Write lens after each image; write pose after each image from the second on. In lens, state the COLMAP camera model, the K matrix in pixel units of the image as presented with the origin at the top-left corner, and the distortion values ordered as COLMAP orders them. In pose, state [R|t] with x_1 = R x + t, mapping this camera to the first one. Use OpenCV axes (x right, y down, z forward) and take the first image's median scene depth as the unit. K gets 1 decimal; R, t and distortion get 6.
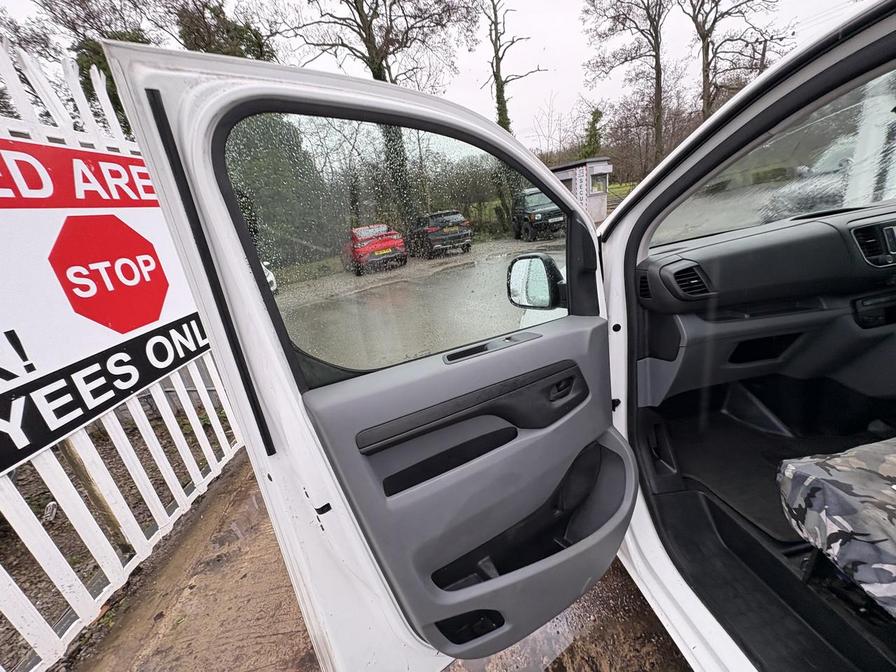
lens RADIAL K [[356.9, 0, 448.8], [0, 356.9, 338.6], [0, 0, 1]] dist [-0.003082, 0.001139]
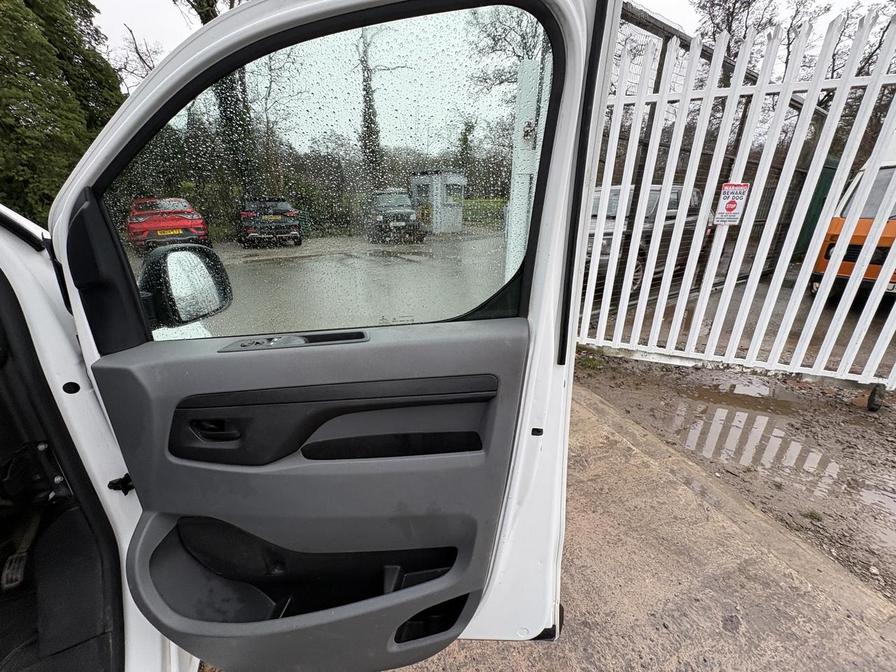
lens RADIAL K [[356.9, 0, 450.2], [0, 356.9, 338.1], [0, 0, 1]] dist [-0.003082, 0.001139]
pose [[0.964259, 0.064923, 0.256883, 1.397411], [-0.067789, 0.997697, 0.002307, -0.259738], [-0.256141, -0.019638, 0.966440, 0.201441]]
